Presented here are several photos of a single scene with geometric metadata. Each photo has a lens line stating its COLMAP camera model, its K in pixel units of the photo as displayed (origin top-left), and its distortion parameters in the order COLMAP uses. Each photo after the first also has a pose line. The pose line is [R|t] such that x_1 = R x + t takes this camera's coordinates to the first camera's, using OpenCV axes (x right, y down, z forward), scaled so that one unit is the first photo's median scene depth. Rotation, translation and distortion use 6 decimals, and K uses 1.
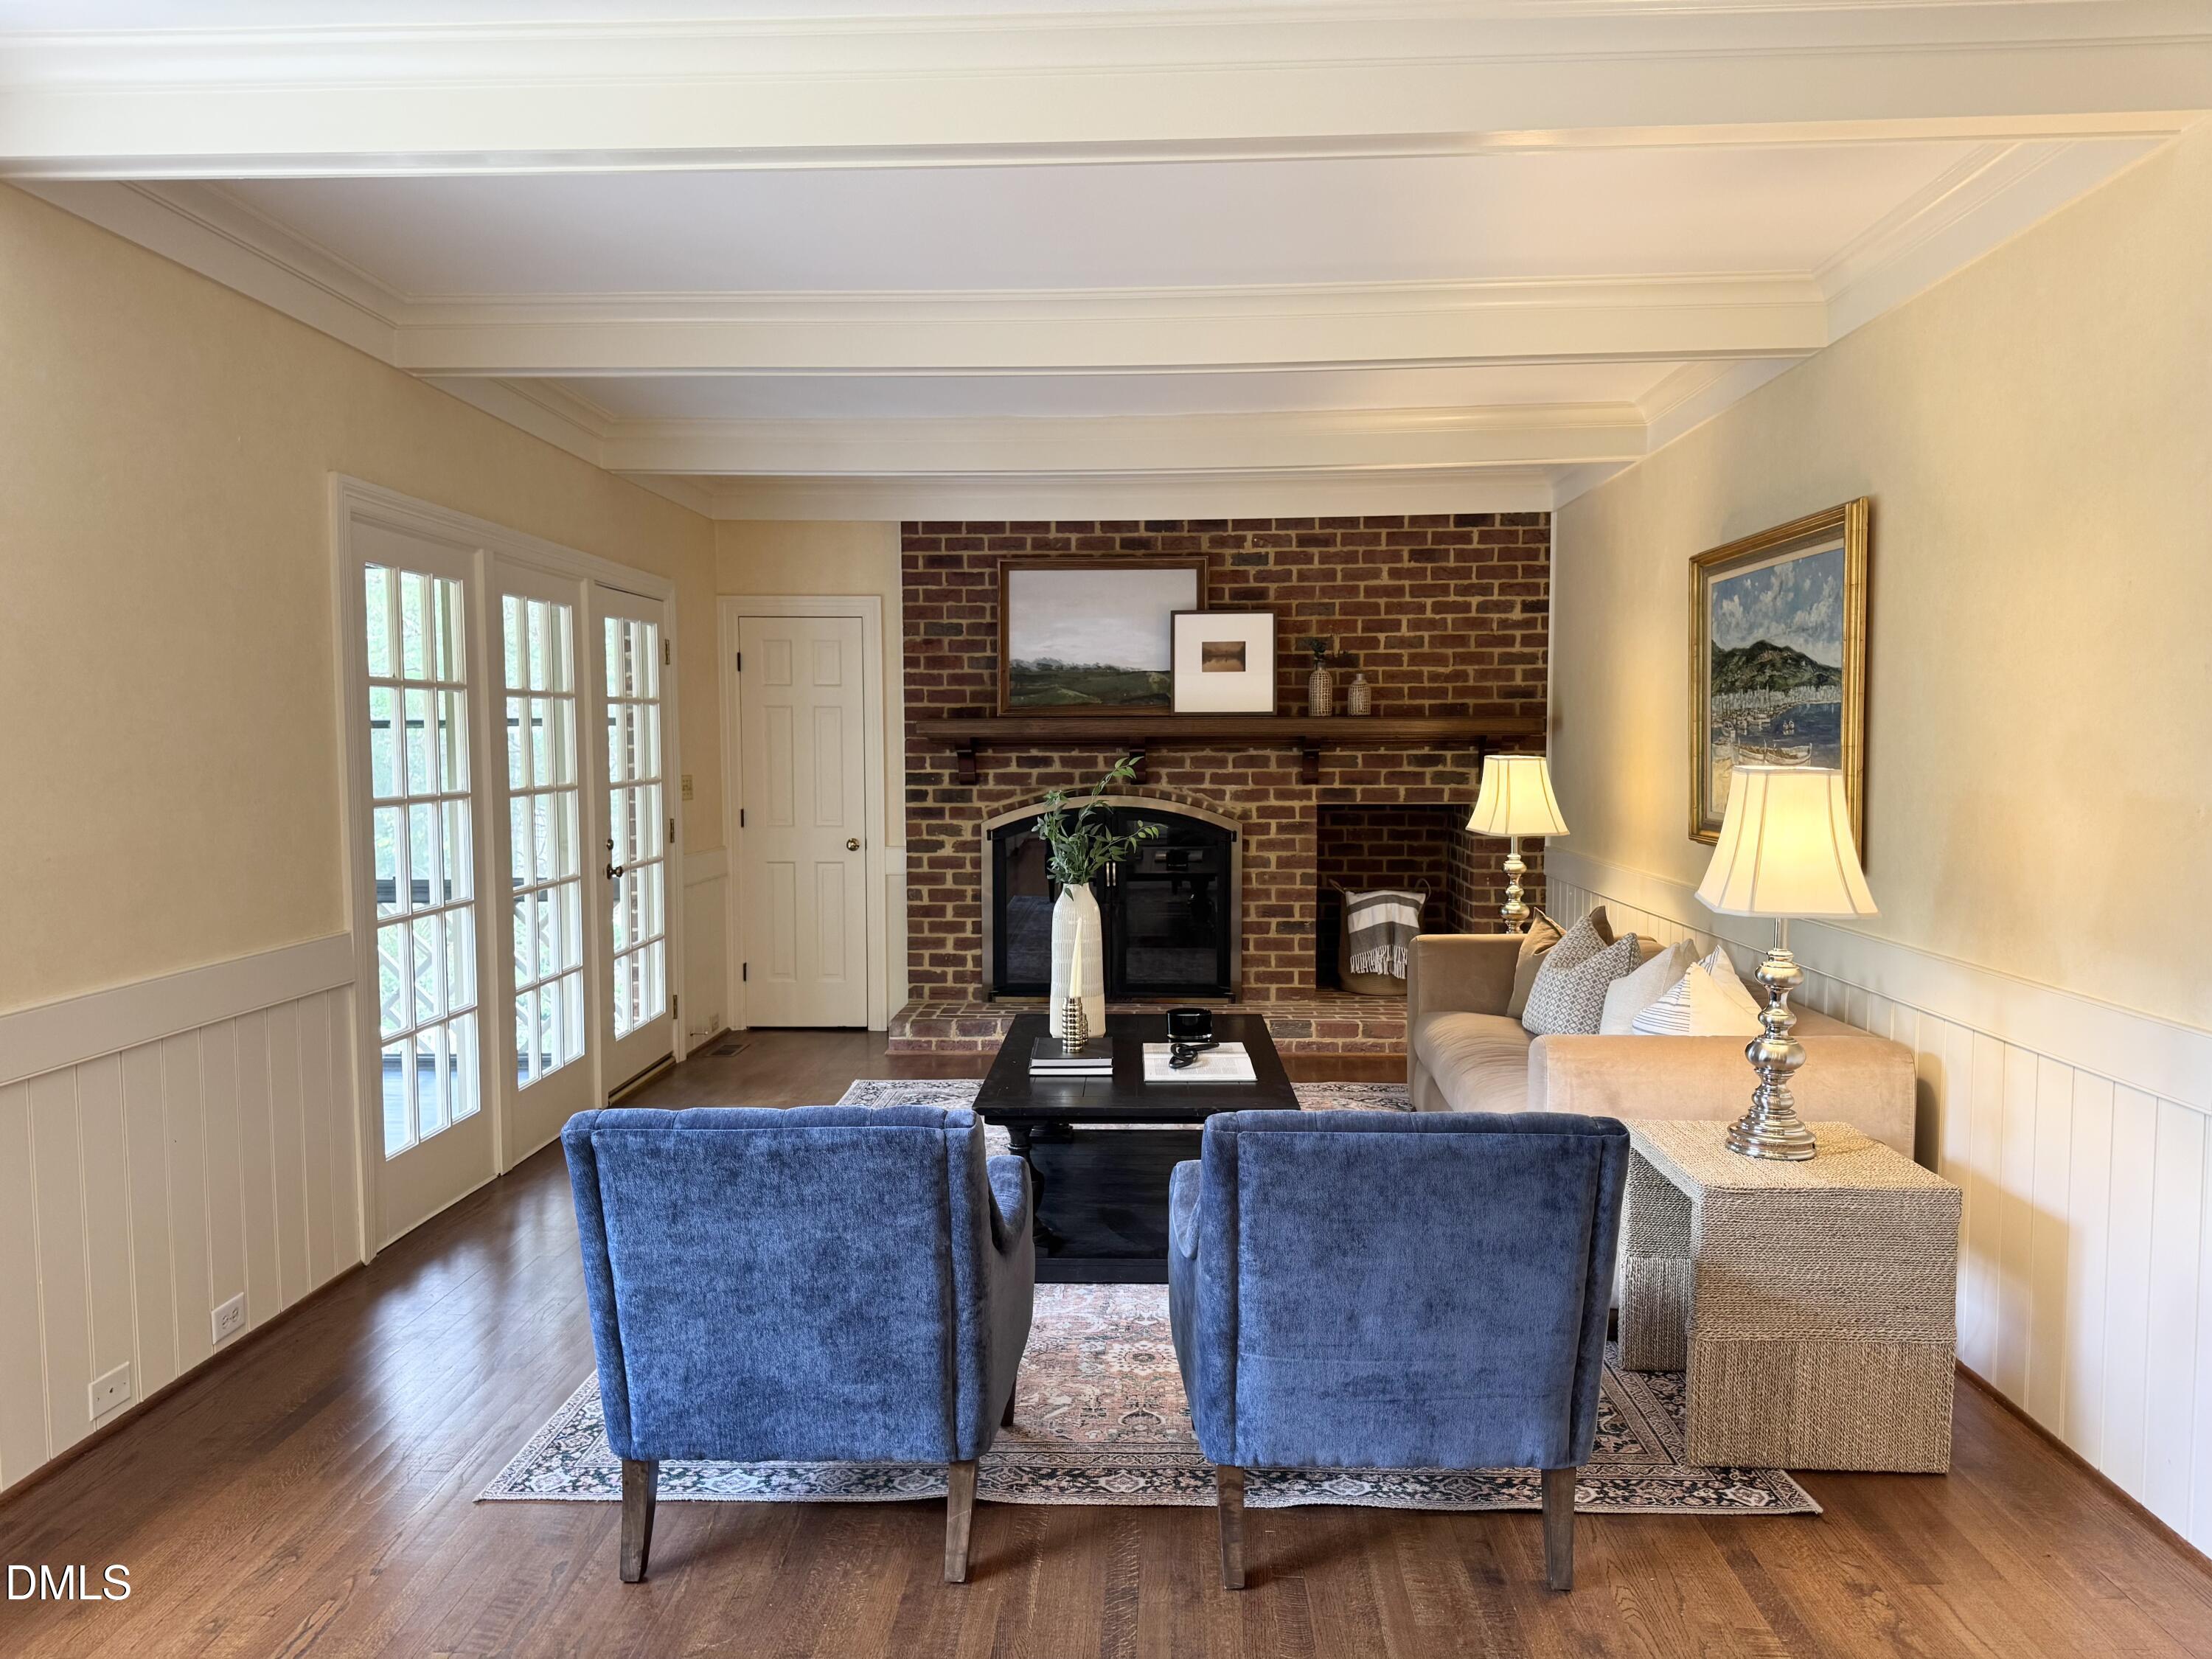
lens RADIAL K [[1552.2, 0, 1113.0], [0, 1552.2, 841.9], [0, 0, 1]] dist [0.054352, -0.003701]
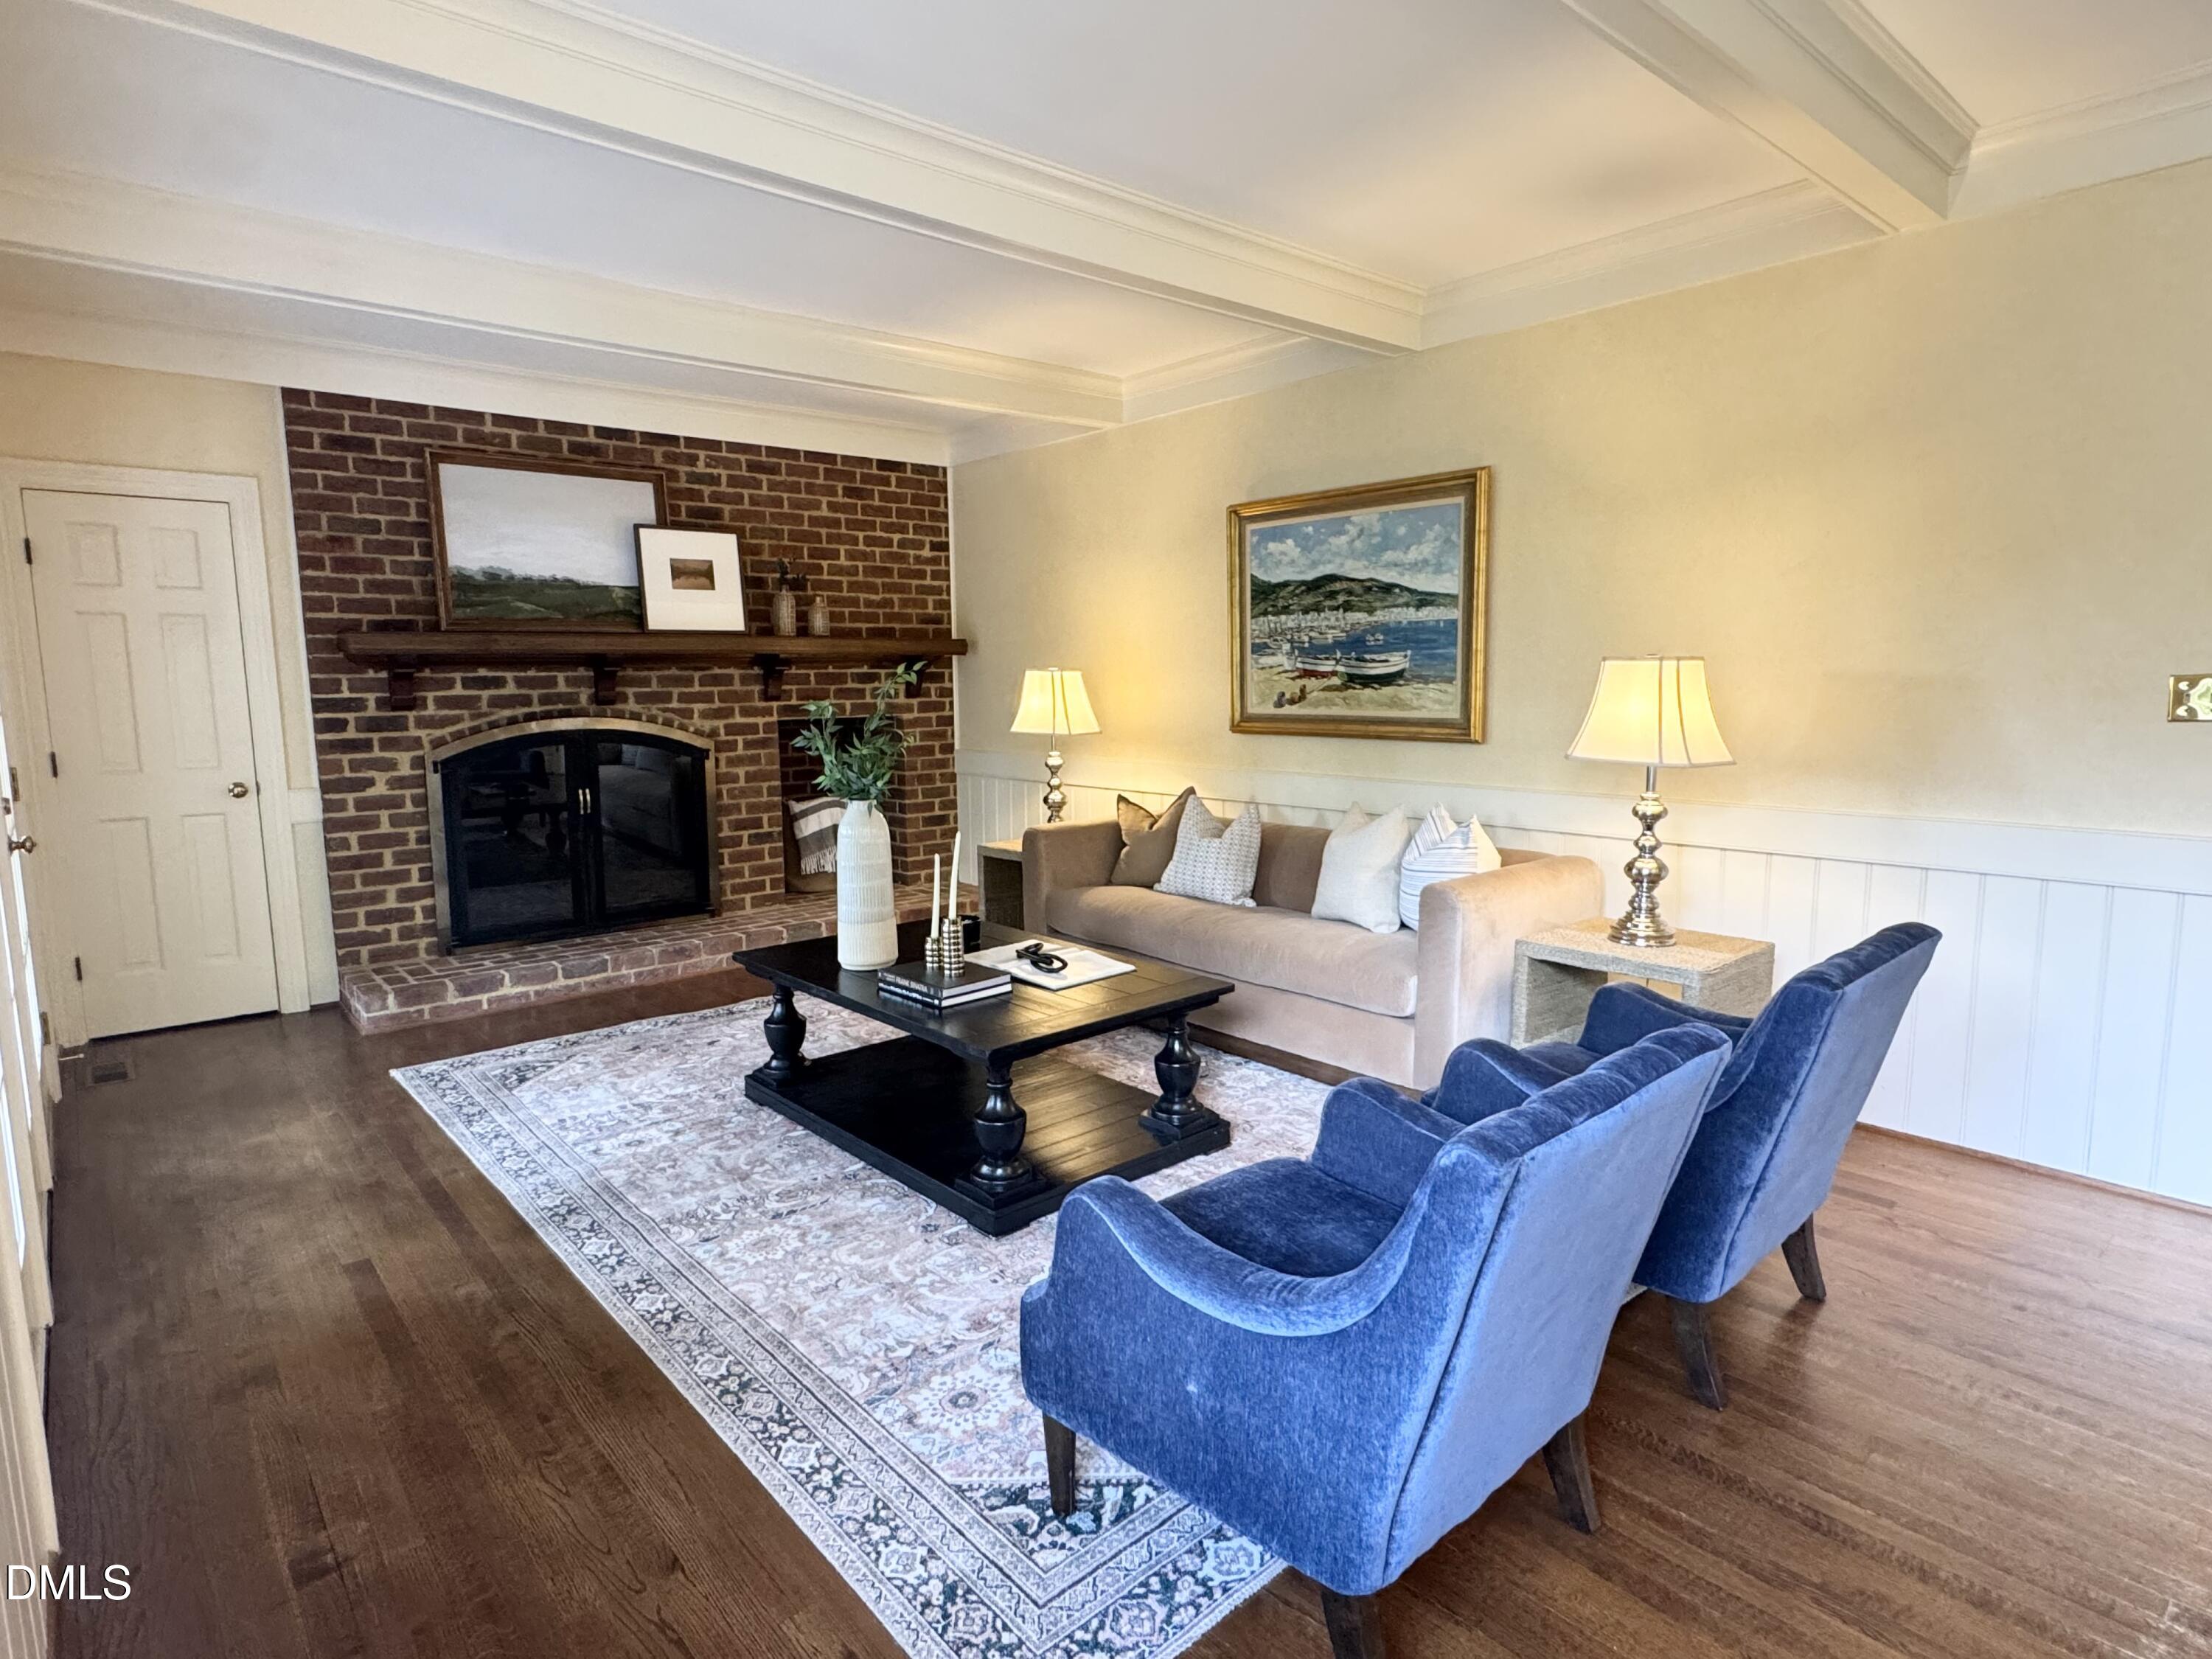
lens RADIAL K [[1182.0, 0, 1110.3], [0, 1182.0, 826.6], [0, 0, 1]] dist [-0.020453, 0.000031]
pose [[0.717312, -0.092315, 0.690610, -0.269188], [0.053302, 0.995550, 0.077714, -0.002400], [-0.694710, -0.018935, 0.719040, 0.261251]]
